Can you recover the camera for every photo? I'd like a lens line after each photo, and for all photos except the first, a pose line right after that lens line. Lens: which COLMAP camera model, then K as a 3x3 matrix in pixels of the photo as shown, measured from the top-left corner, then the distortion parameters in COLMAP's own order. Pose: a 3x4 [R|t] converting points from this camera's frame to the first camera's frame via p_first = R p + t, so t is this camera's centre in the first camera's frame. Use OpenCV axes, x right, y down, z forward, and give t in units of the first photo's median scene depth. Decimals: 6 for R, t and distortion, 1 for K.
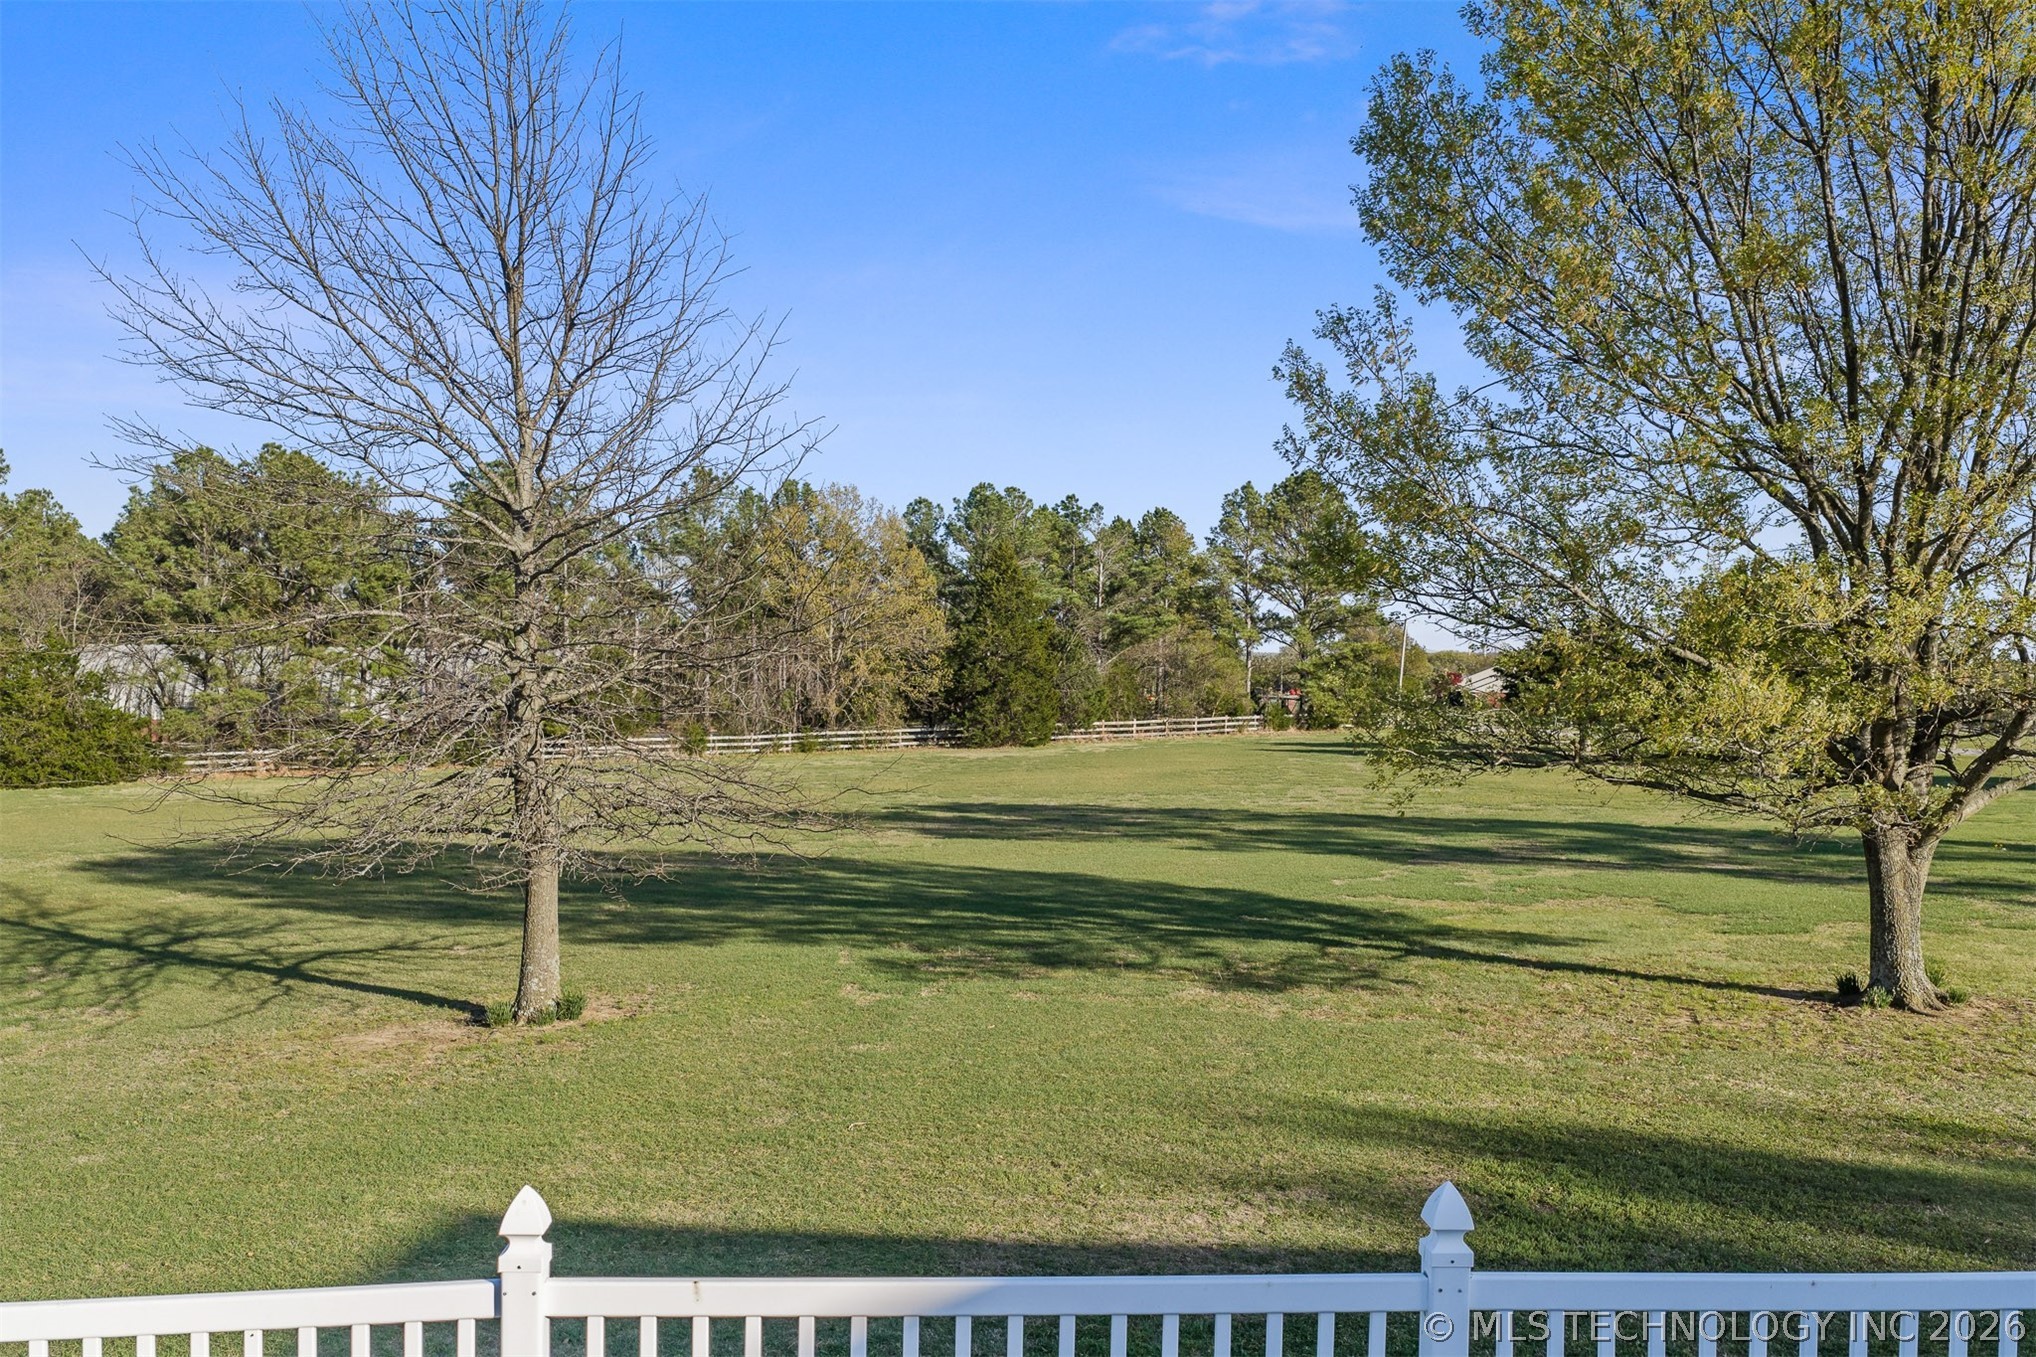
lens RADIAL K [[1697.7, 0, 1038.2], [0, 1697.7, 832.1], [0, 0, 1]] dist [0.007834, -0.017385]
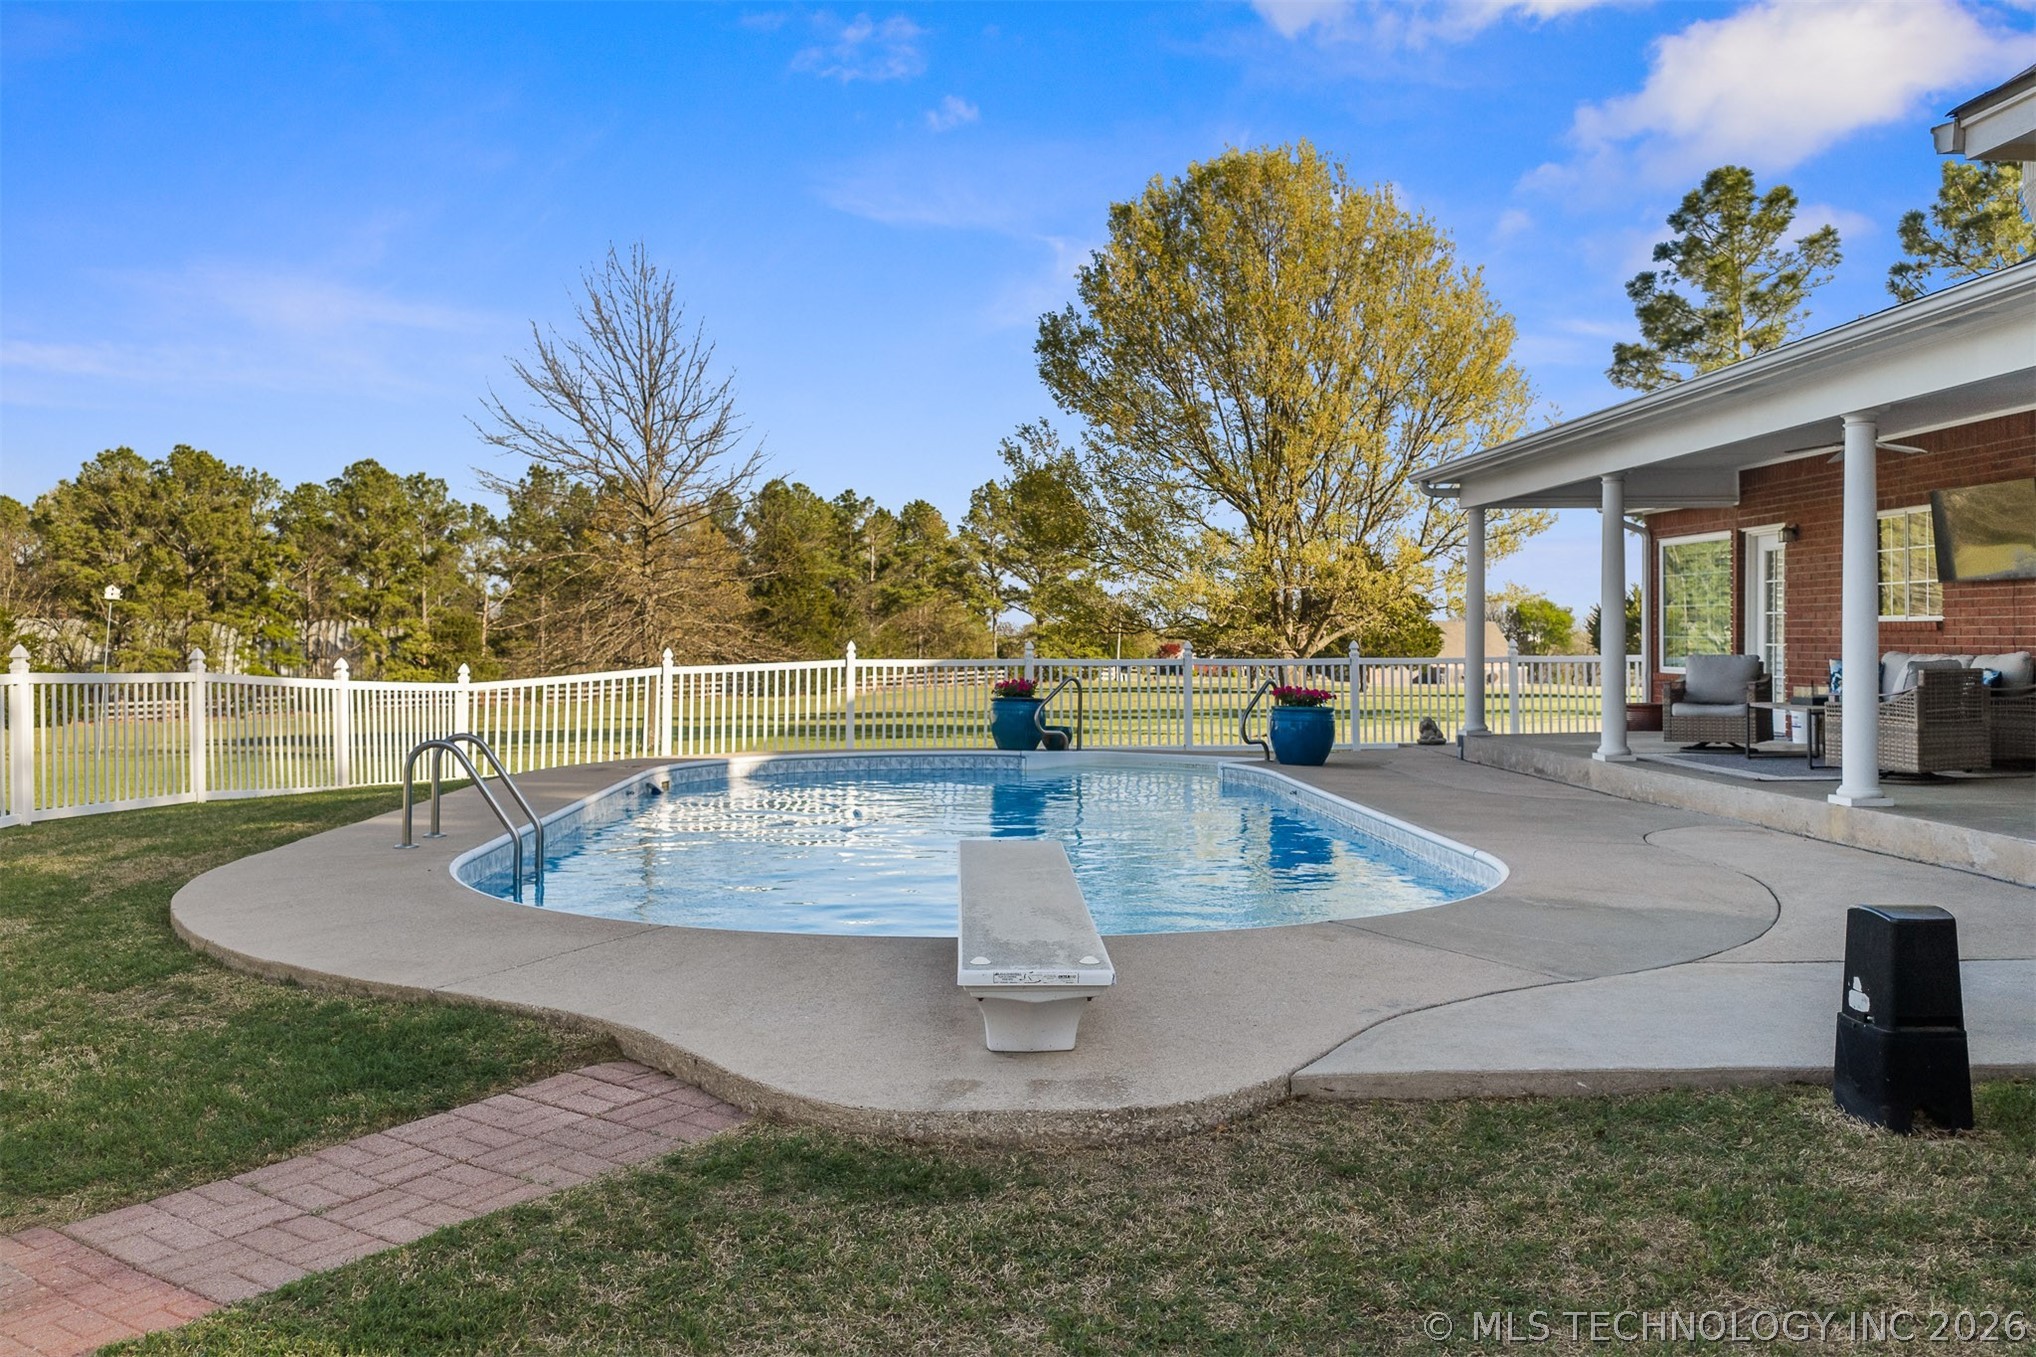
lens RADIAL K [[1697.7, 0, 1018.4], [0, 1697.7, 670.7], [0, 0, 1]] dist [0.007834, -0.017385]
pose [[0.990789, -0.008866, 0.135125, -0.024676], [0.020572, 0.996127, -0.085481, 0.037366], [-0.133844, 0.087474, 0.987134, -0.207666]]
